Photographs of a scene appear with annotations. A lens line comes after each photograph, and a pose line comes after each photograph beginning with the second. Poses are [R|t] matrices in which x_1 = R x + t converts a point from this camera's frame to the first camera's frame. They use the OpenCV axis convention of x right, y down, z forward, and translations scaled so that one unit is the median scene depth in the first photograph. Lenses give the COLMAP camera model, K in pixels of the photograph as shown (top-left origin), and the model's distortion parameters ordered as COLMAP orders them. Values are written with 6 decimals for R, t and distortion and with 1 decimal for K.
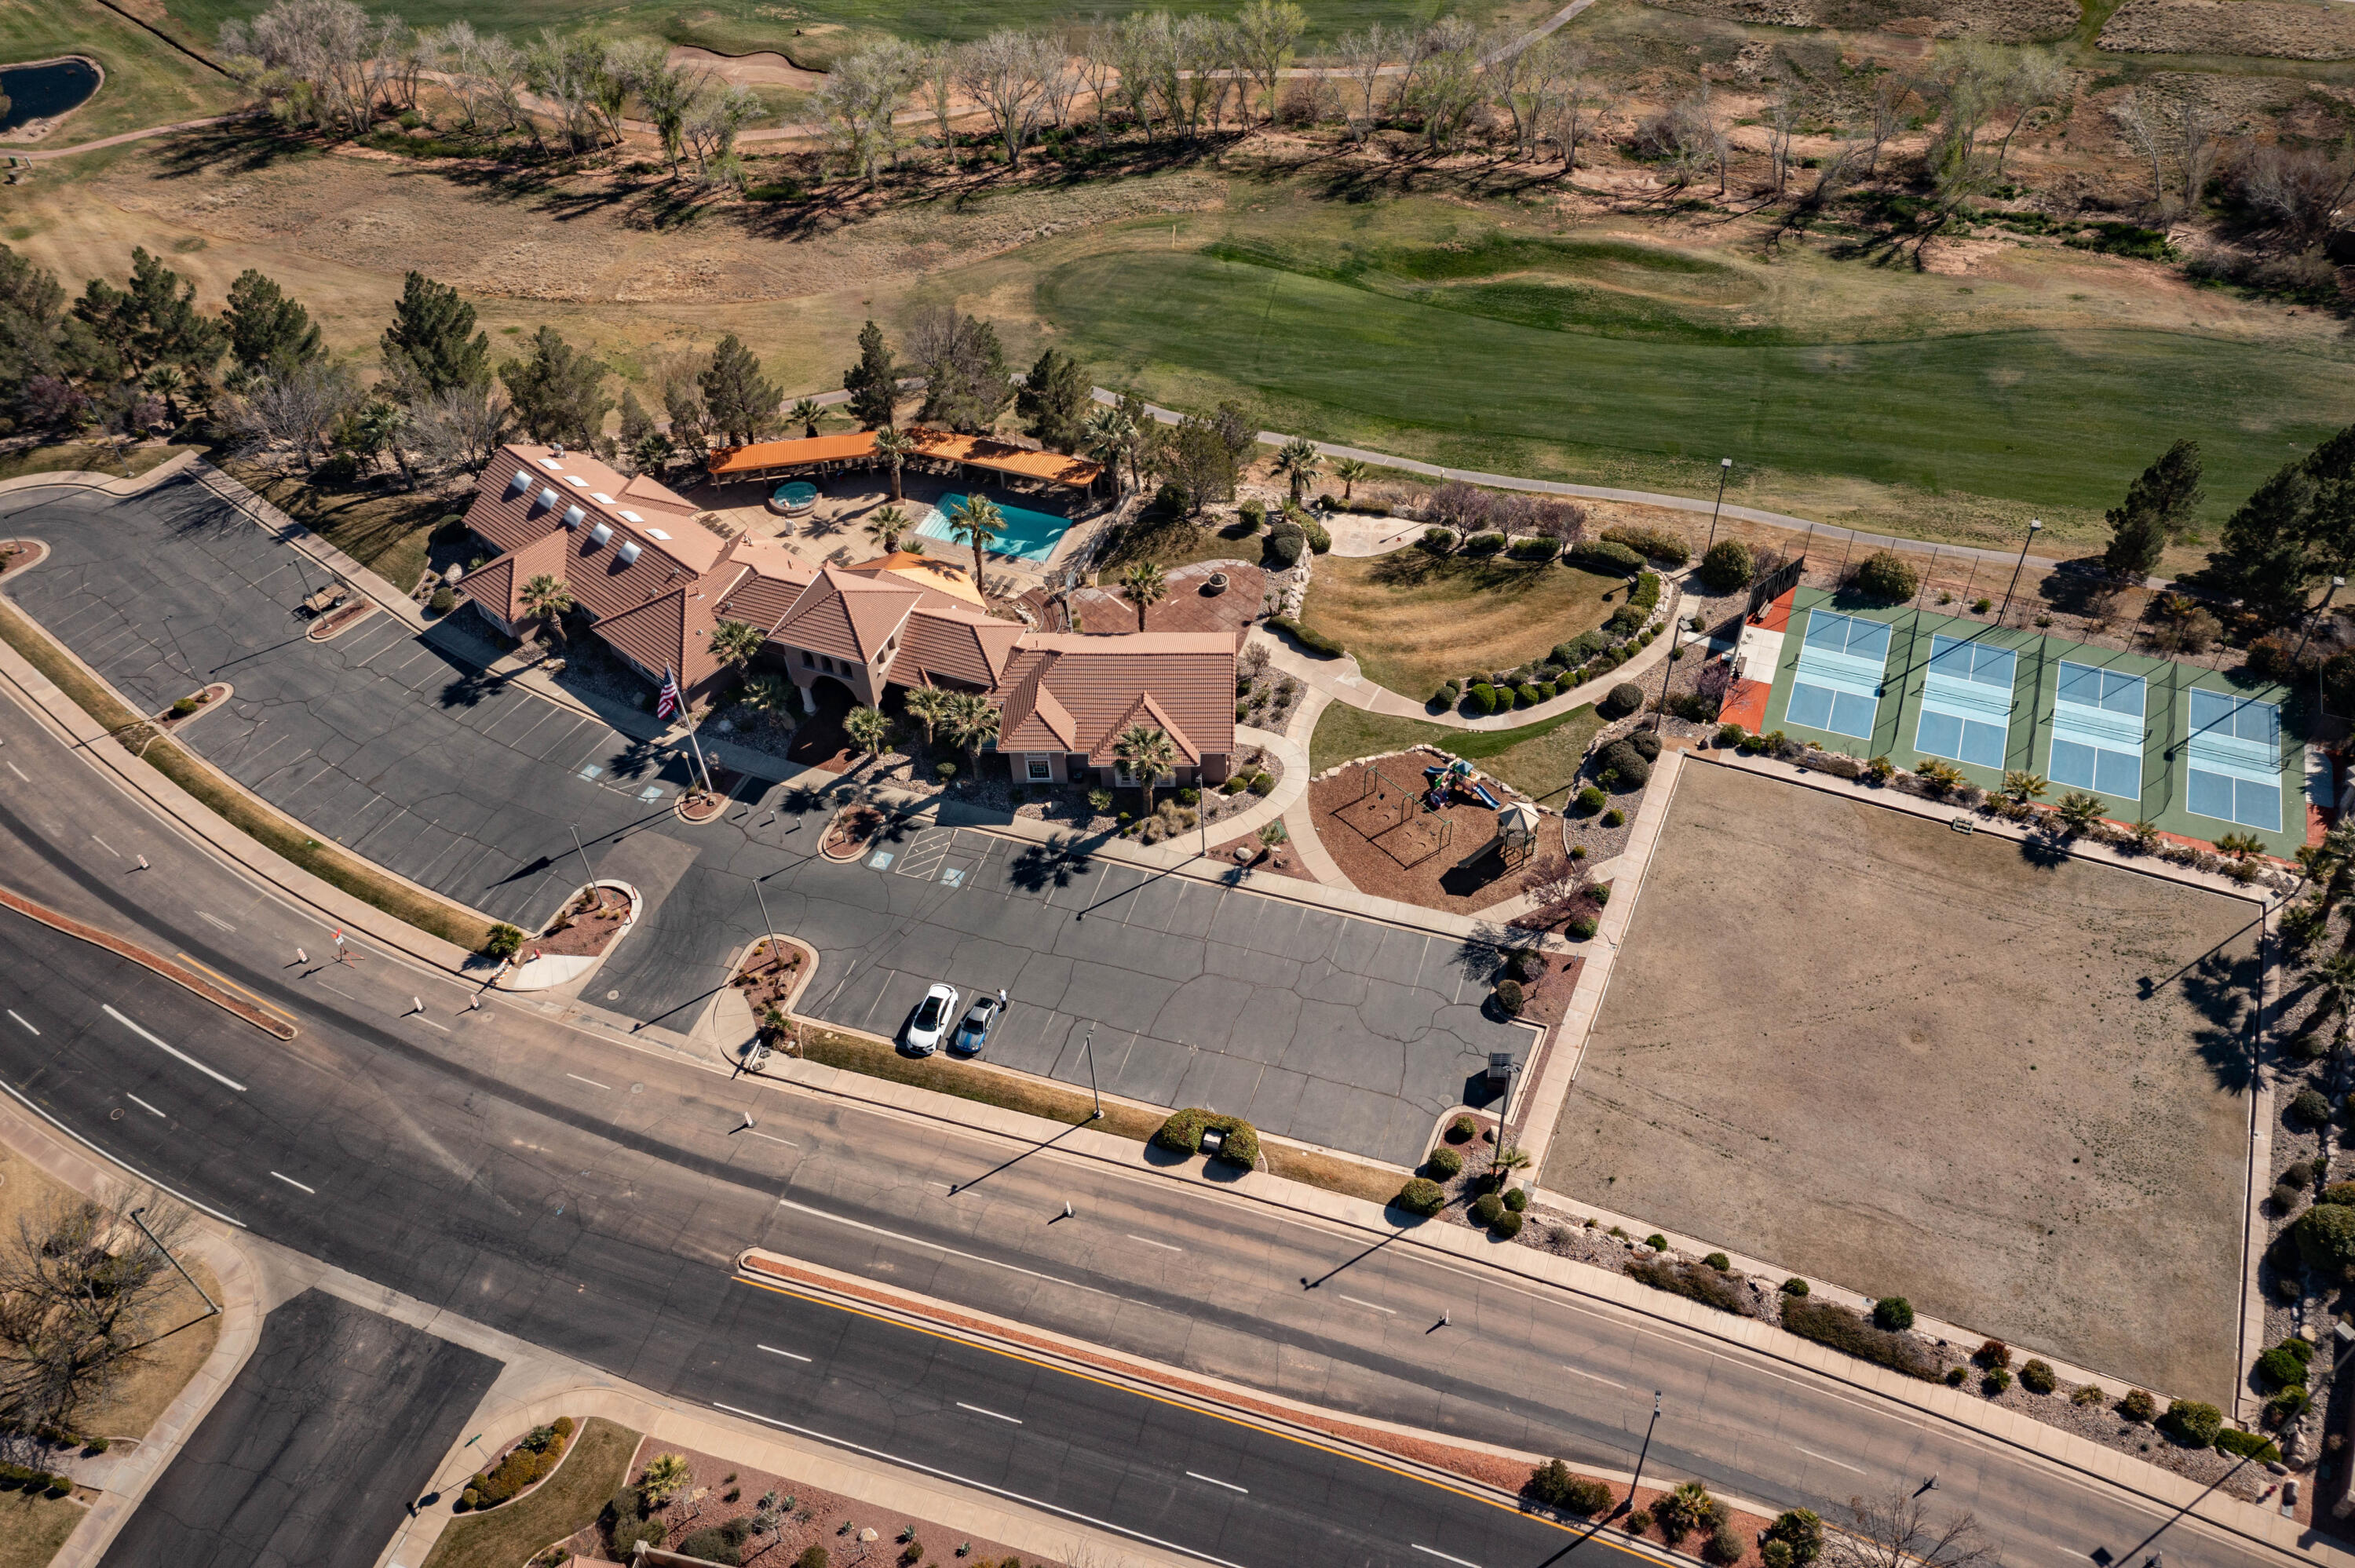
lens RADIAL K [[1839.8, 0, 1170.9], [0, 1839.8, 780.1], [0, 0, 1]] dist [-0.010878, 0.011456]
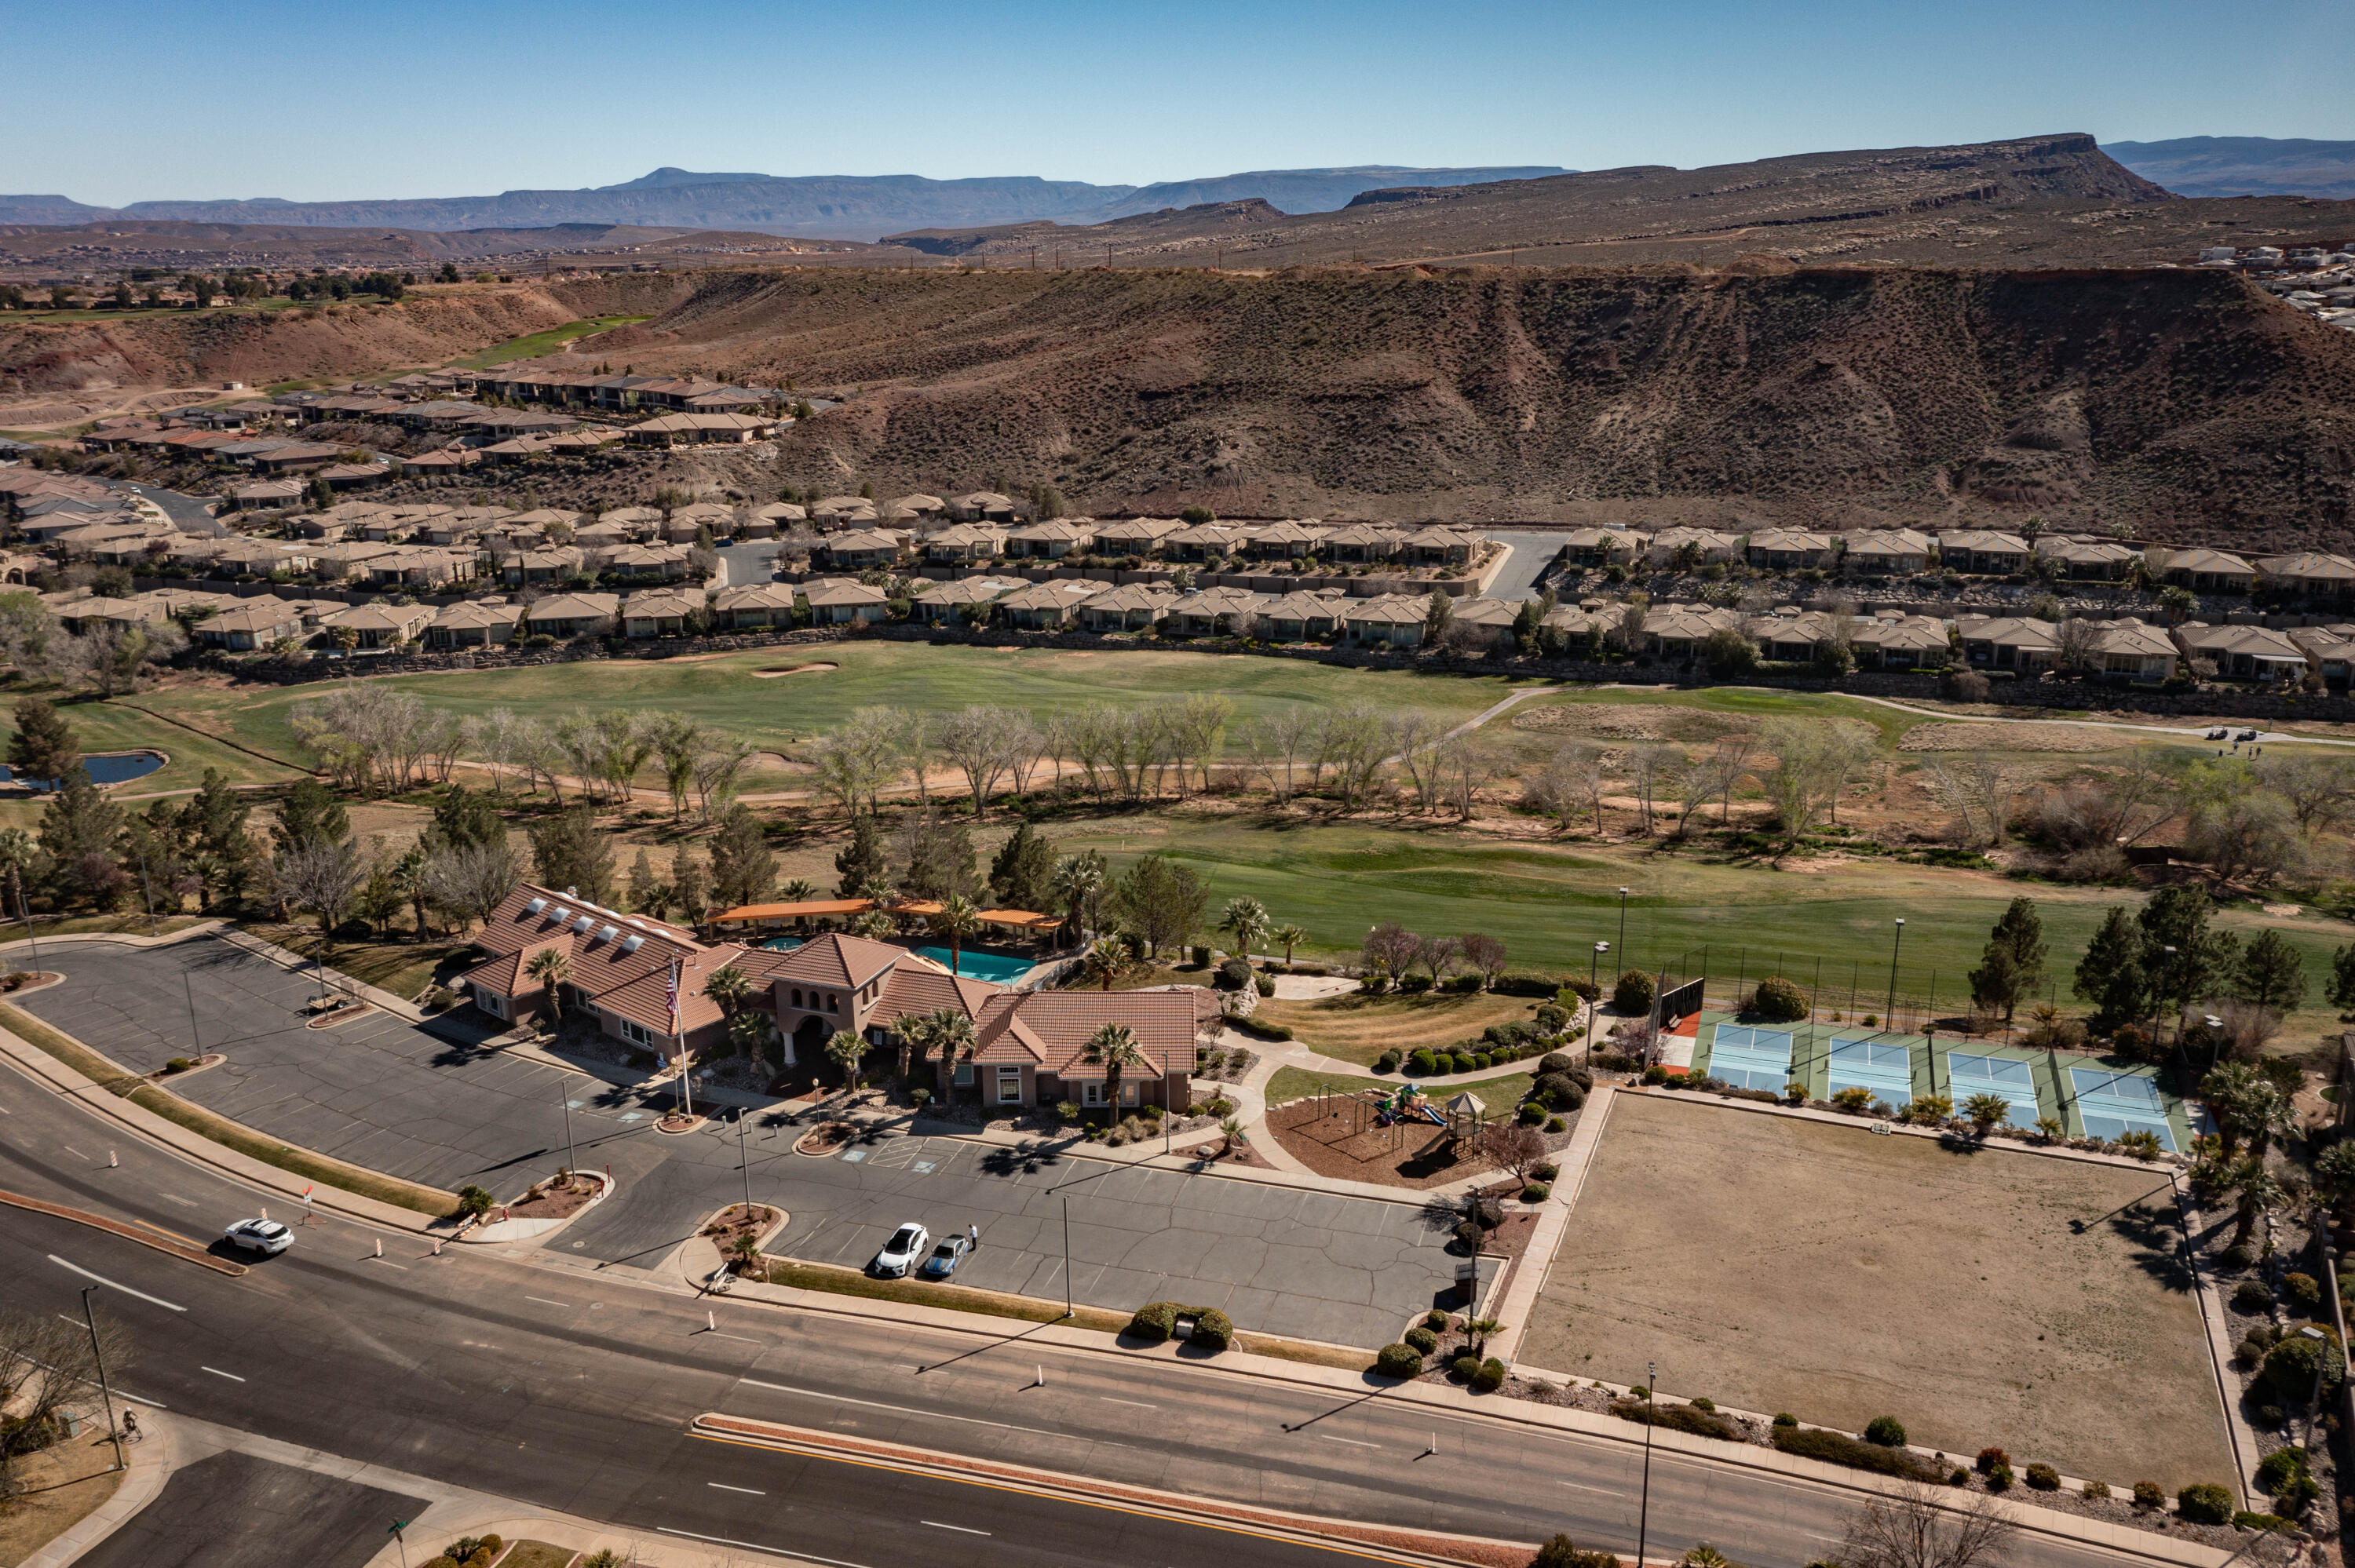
lens RADIAL K [[1839.8, 0, 1170.8], [0, 1839.8, 794.3], [0, 0, 1]] dist [-0.010878, 0.011456]
pose [[0.998880, 0.021246, 0.042274, -0.027563], [0.002122, 0.872485, -0.488636, 0.356516], [-0.047265, 0.488179, 0.871463, -0.002195]]
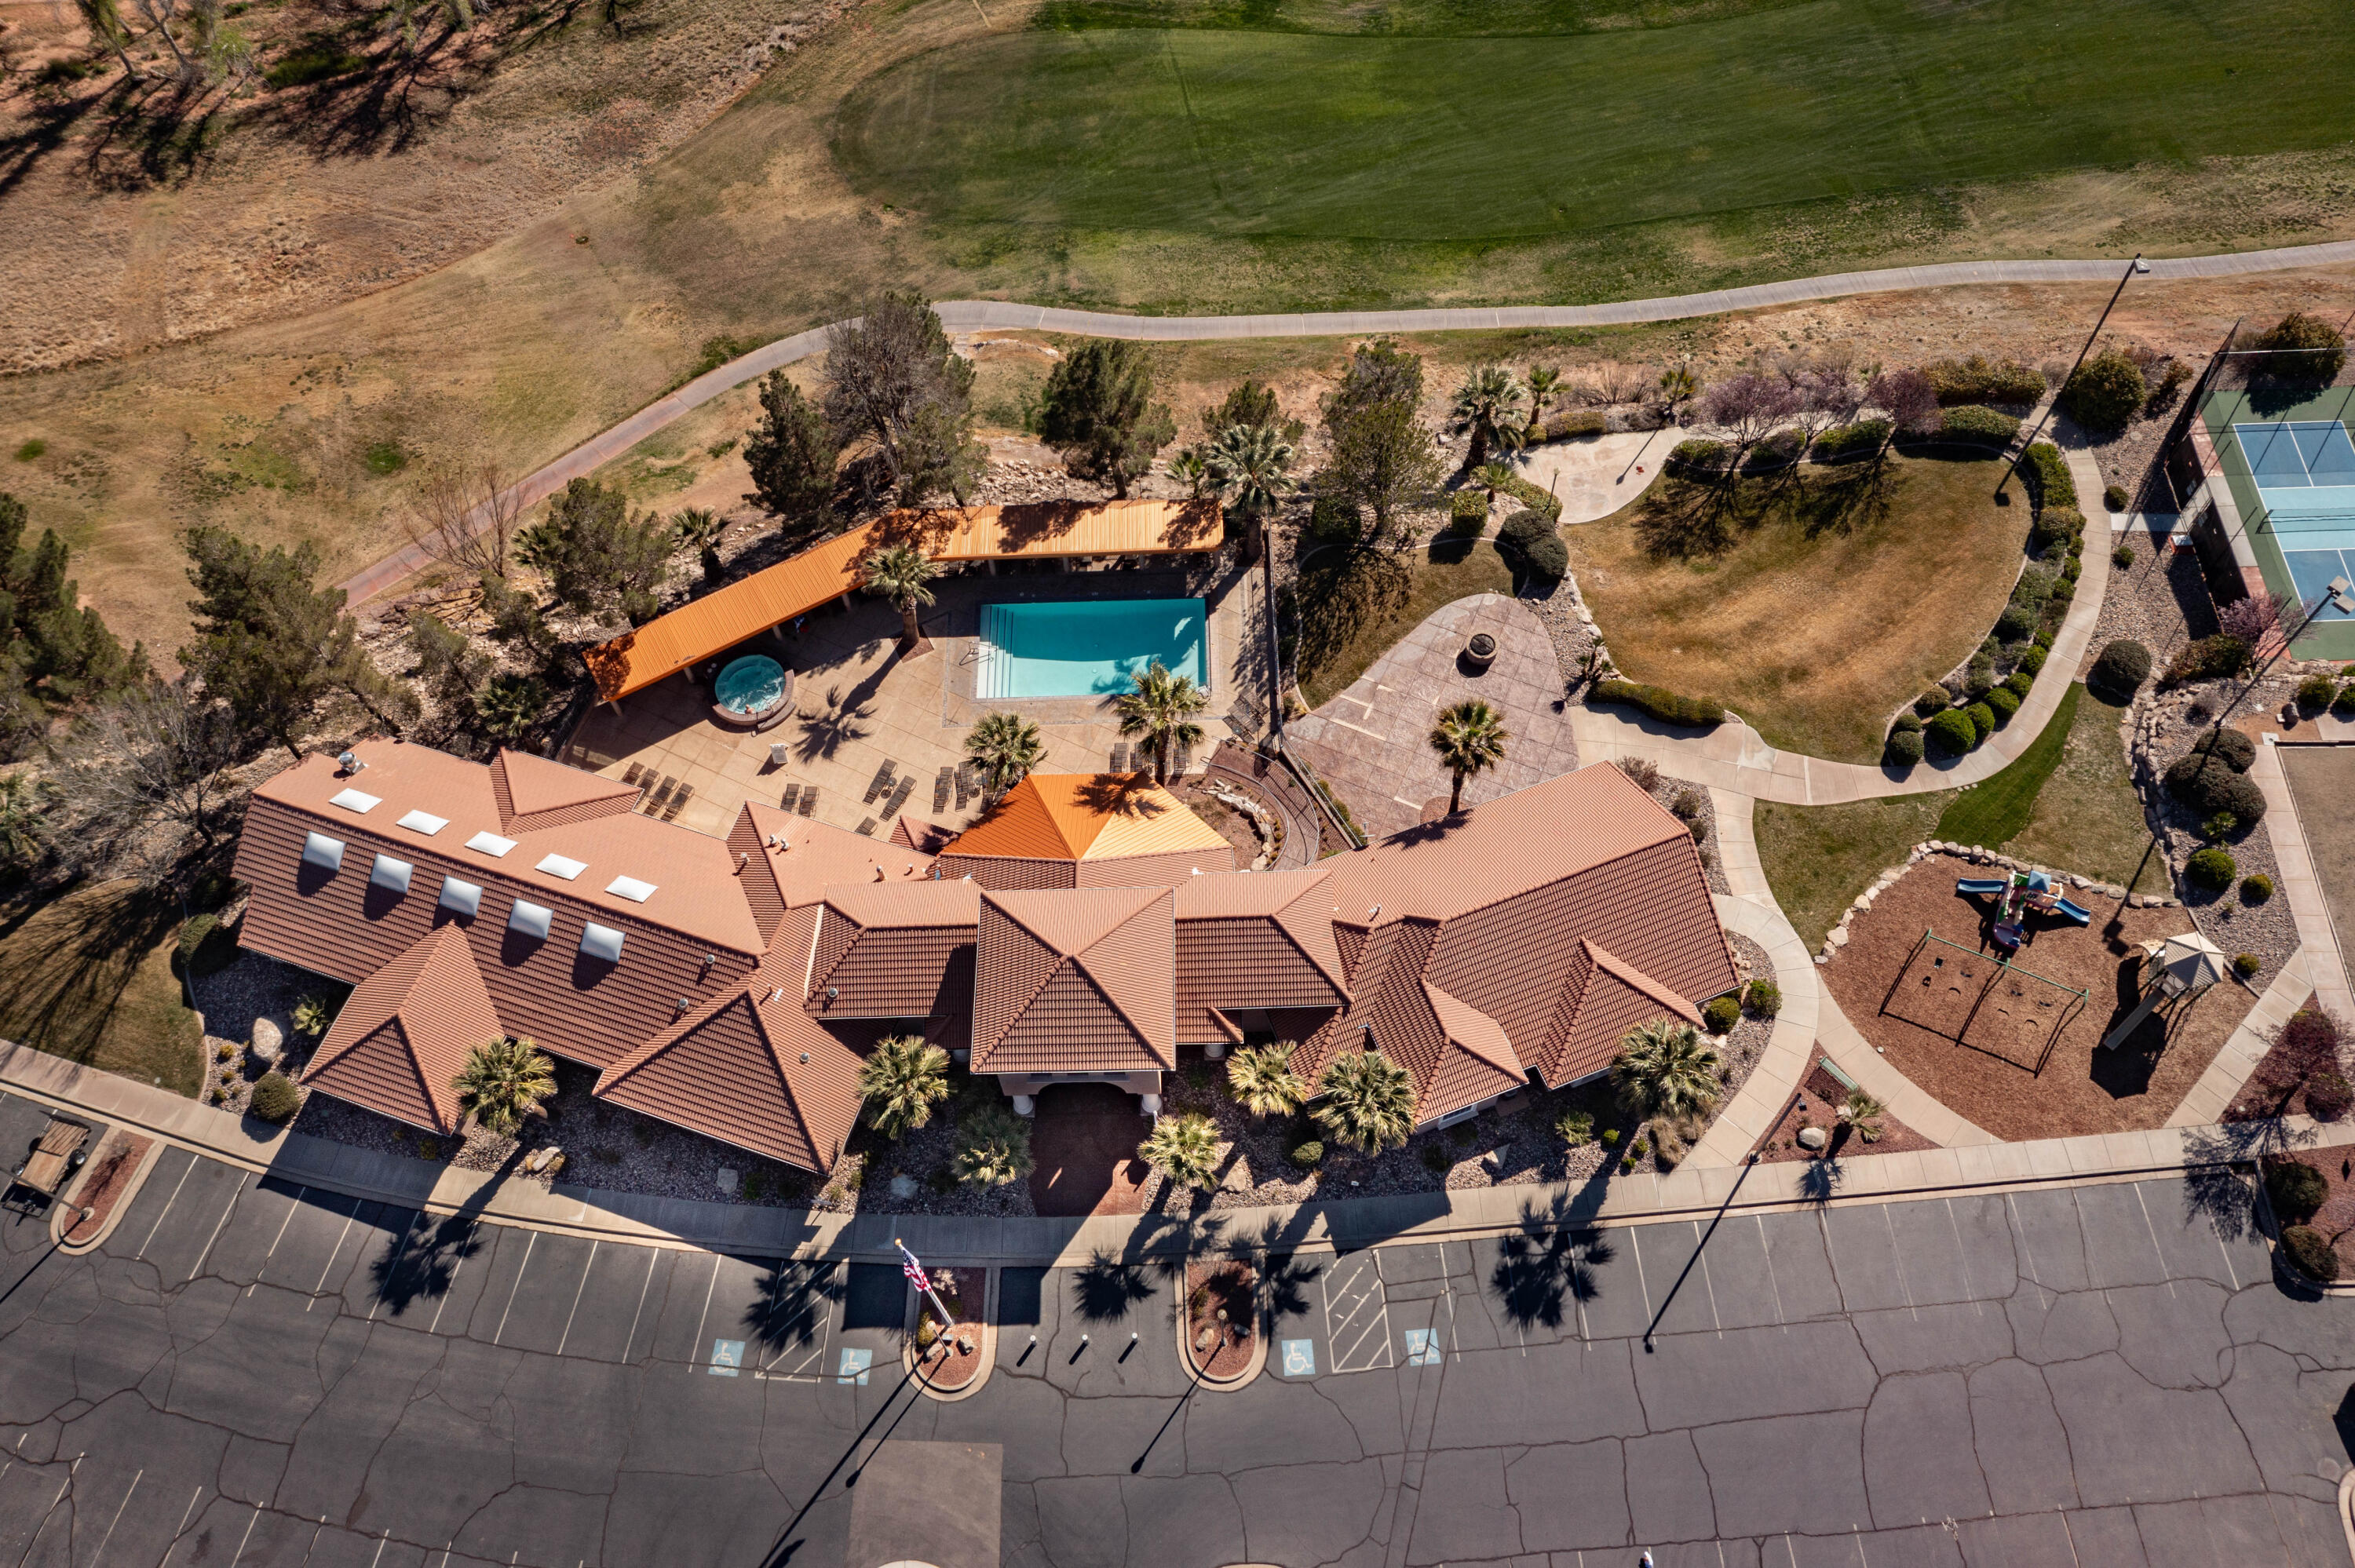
lens RADIAL K [[1839.8, 0, 1175.1], [0, 1839.8, 781.5], [0, 0, 1]] dist [-0.010878, 0.011456]
pose [[0.924097, -0.328208, 0.195764, -0.243173], [0.273115, 0.925499, 0.262411, -0.294826], [-0.267305, -0.189027, 0.944890, 0.452387]]
